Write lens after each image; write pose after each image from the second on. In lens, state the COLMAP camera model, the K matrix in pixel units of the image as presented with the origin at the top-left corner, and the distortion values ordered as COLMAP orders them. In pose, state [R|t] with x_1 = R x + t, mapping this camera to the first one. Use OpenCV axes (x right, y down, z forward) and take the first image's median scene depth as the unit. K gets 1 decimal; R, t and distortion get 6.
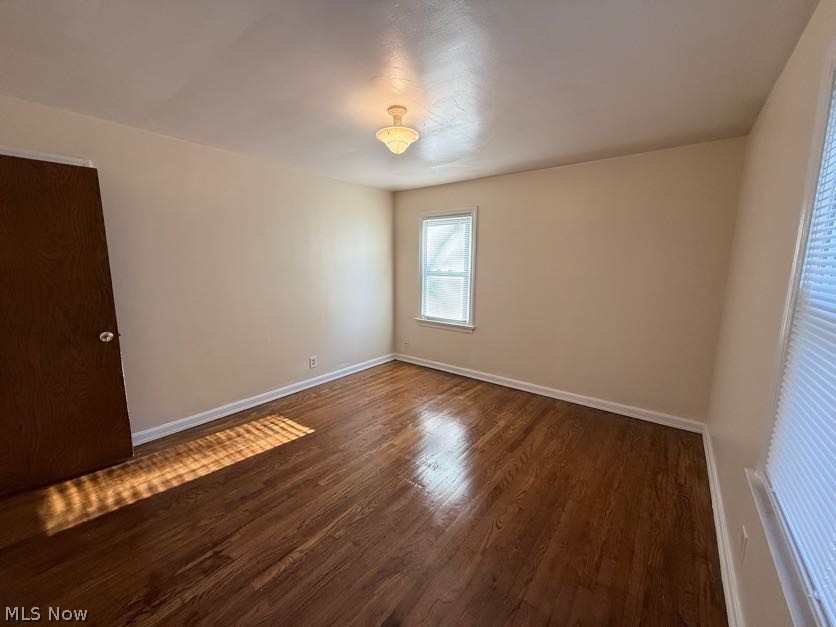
lens RADIAL K [[332.7, 0, 415.7], [0, 332.7, 312.8], [0, 0, 1]] dist [-0.000121, 0.000098]
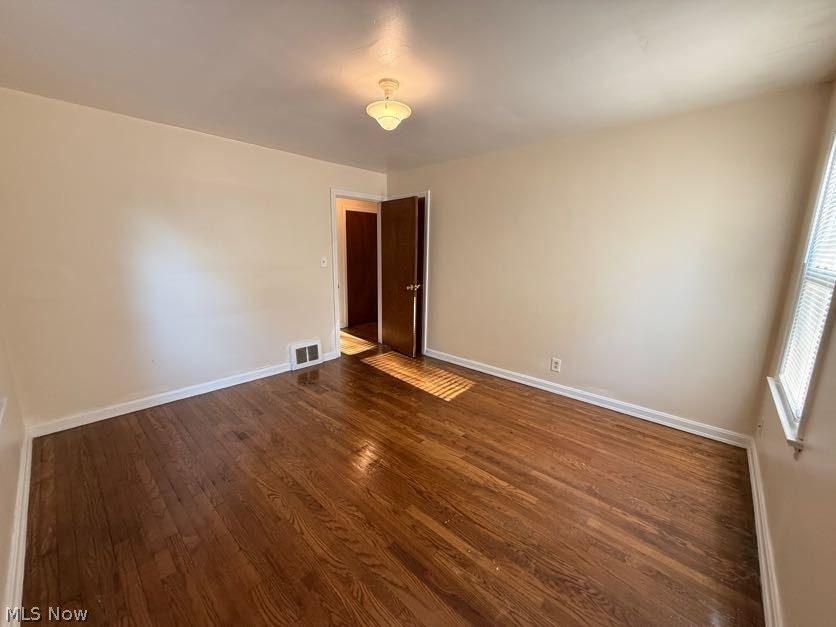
lens RADIAL K [[336.4, 0, 419.4], [0, 336.4, 318.3], [0, 0, 1]] dist [-0.000230, 0.000330]
pose [[-0.074893, 0.196720, -0.977595, 0.693445], [-0.162838, 0.964777, 0.206615, -0.114889], [0.983806, 0.174664, -0.040221, 0.855628]]
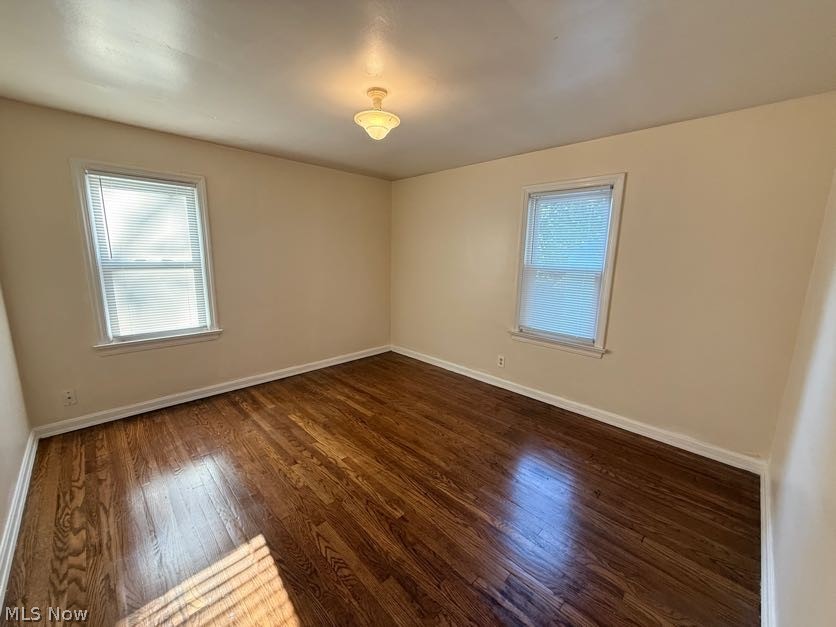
lens RADIAL K [[332.7, 0, 415.7], [0, 332.7, 312.8], [0, 0, 1]] dist [-0.000121, 0.000098]
pose [[0.134224, -0.185442, 0.973445, -0.736572], [0.131230, 0.977009, 0.168026, -0.097819], [-0.982223, 0.105192, 0.155474, 0.558379]]
